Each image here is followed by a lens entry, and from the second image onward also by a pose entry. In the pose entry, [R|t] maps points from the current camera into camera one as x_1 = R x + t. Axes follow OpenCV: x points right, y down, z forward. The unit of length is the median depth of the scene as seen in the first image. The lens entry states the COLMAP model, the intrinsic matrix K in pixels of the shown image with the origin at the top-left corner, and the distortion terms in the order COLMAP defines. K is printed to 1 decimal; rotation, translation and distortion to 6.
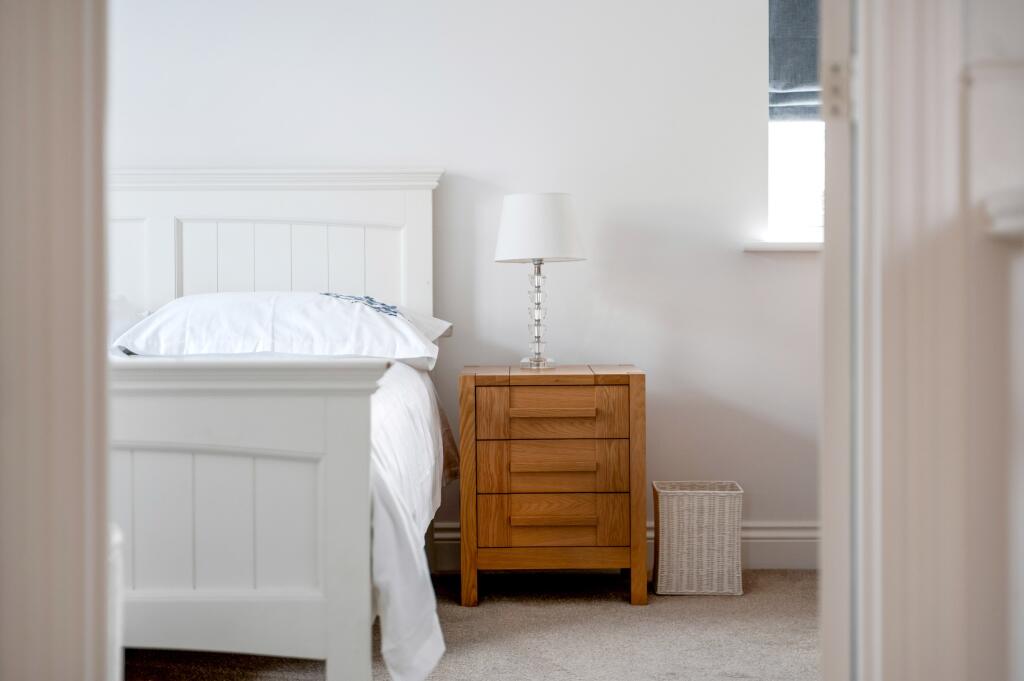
lens RADIAL K [[1808.1, 0, 528.7], [0, 1808.1, 278.3], [0, 0, 1]] dist [-0.001588, 0.000000]
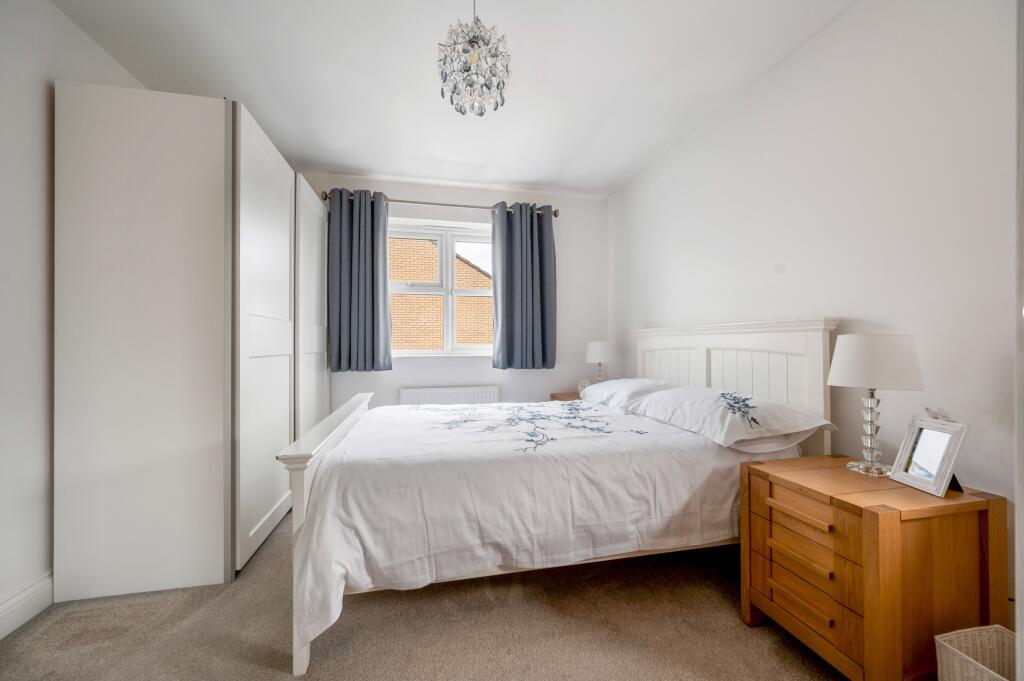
lens RADIAL K [[407.8, 0, 510.8], [0, 407.8, 334.7], [0, 0, 1]] dist [0.000322, 0.000460]
pose [[0.212428, -0.015989, -0.977046, 0.247107], [0.002015, 0.999871, -0.015925, -0.045528], [0.977175, 0.001414, 0.212432, 0.736988]]
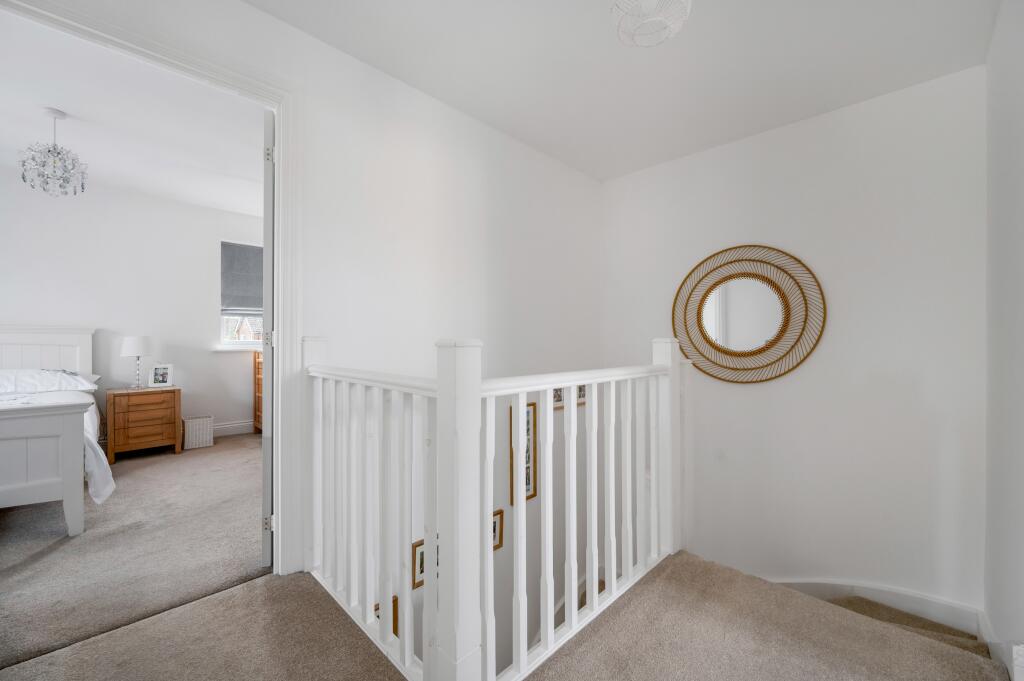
lens RADIAL K [[407.8, 0, 513.9], [0, 407.8, 339.4], [0, 0, 1]] dist [0.000322, 0.000460]
pose [[0.707179, 0.002418, 0.707030, -0.039576], [-0.000316, 0.999995, -0.003104, -0.041426], [-0.707034, 0.001972, 0.707177, -0.031665]]
